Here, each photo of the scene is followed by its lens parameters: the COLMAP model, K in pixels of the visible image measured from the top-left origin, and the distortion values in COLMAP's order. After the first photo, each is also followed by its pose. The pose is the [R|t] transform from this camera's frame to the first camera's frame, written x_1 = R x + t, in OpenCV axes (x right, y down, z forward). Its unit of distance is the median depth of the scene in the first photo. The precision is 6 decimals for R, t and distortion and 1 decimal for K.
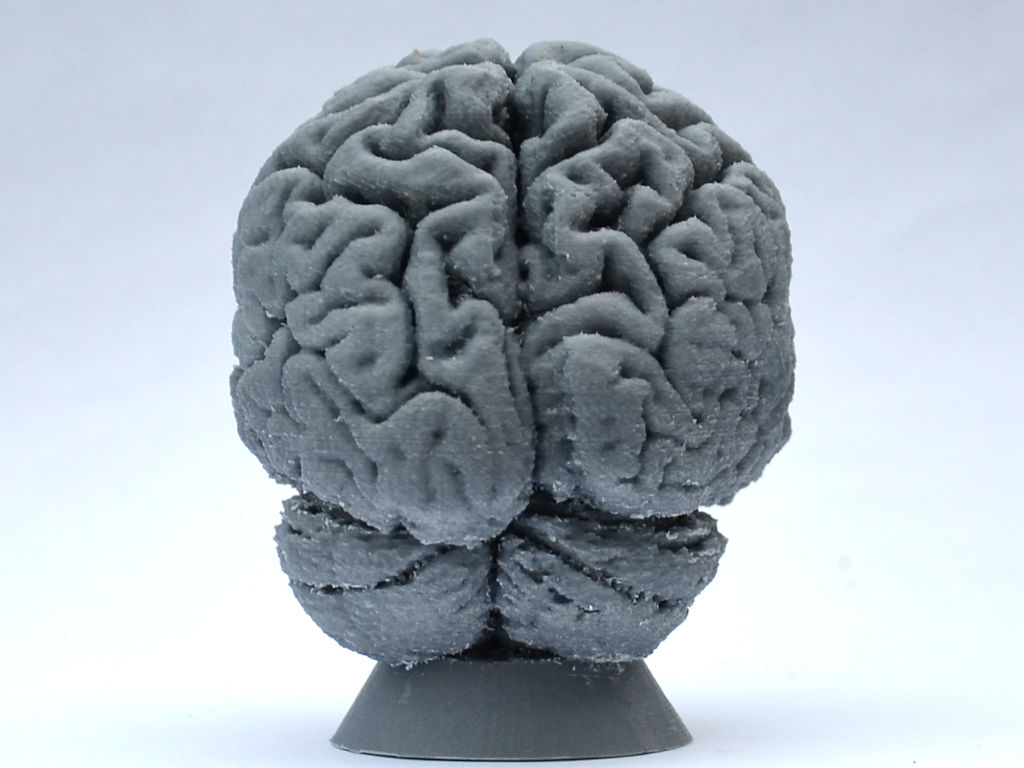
lens RADIAL K [[2366.3, 0, 512.0], [0, 2366.3, 384.0], [0, 0, 1]] dist [-0.003174, -0.014426]
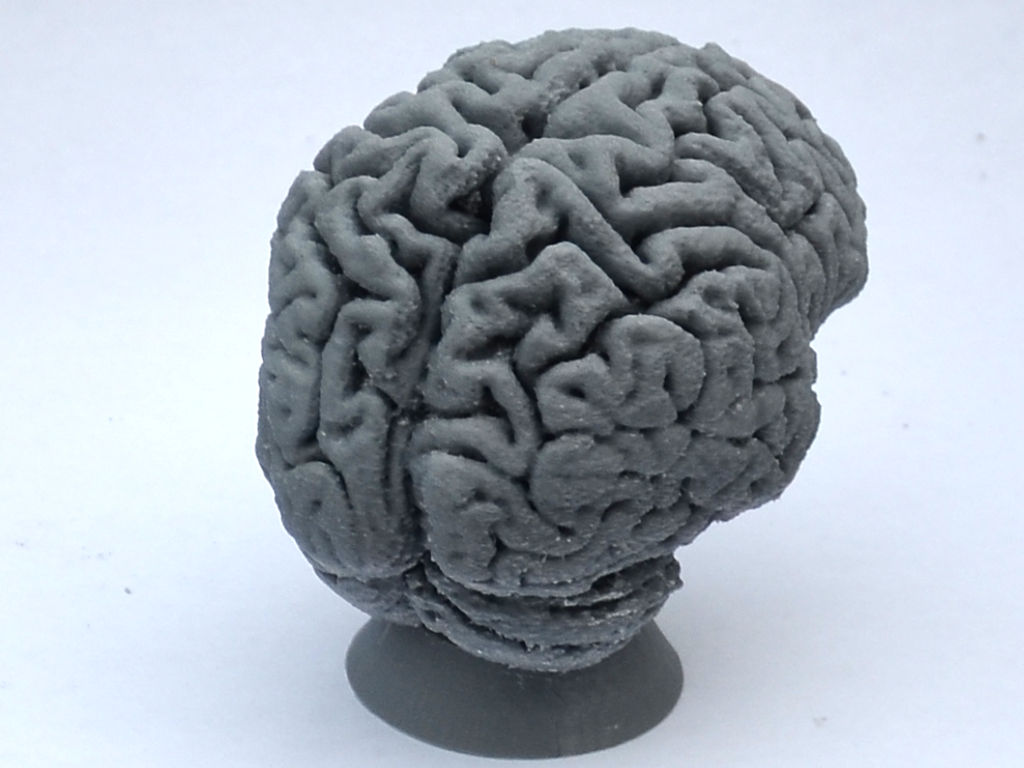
lens RADIAL K [[2366.3, 0, 512.0], [0, 2366.3, 384.0], [0, 0, 1]] dist [-0.003174, -0.014426]
pose [[0.959674, 0.221869, -0.172626, 0.231253], [-0.192635, 0.966259, 0.170981, -0.235829], [0.204737, -0.130832, 0.970034, -0.032760]]
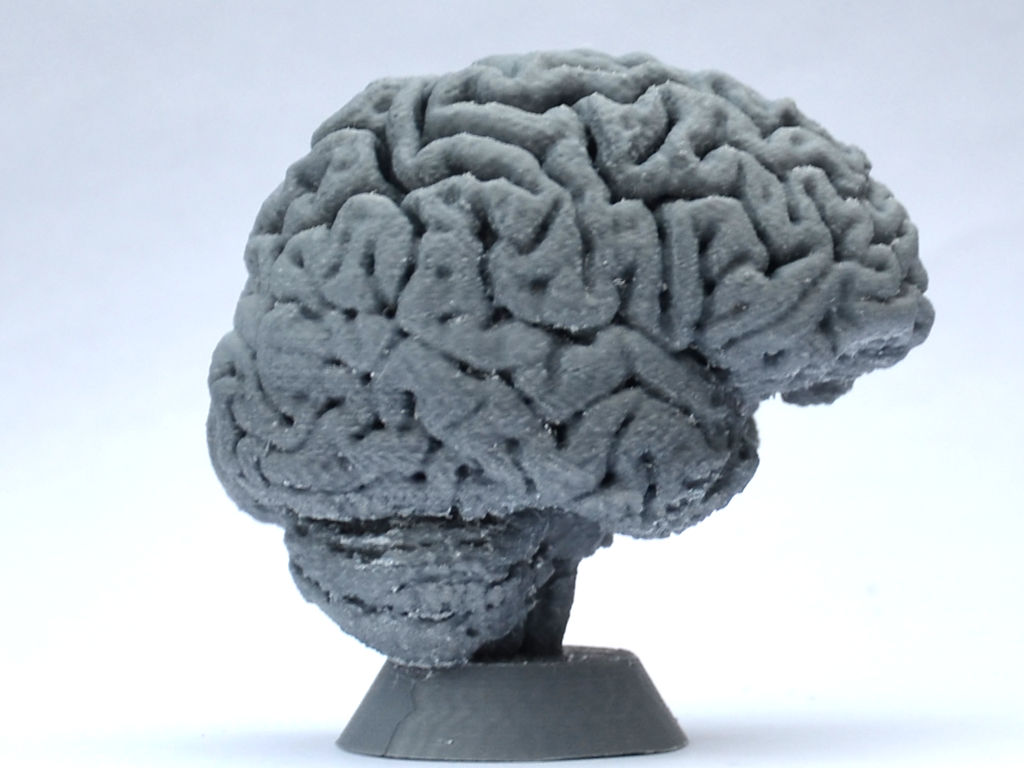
lens RADIAL K [[2366.3, 0, 512.0], [0, 2366.3, 384.0], [0, 0, 1]] dist [-0.003174, -0.014426]
pose [[0.789838, 0.437113, -0.430218, 0.612324], [-0.419928, 0.896678, 0.140102, -0.188320], [0.447007, 0.070003, 0.891787, 0.144250]]
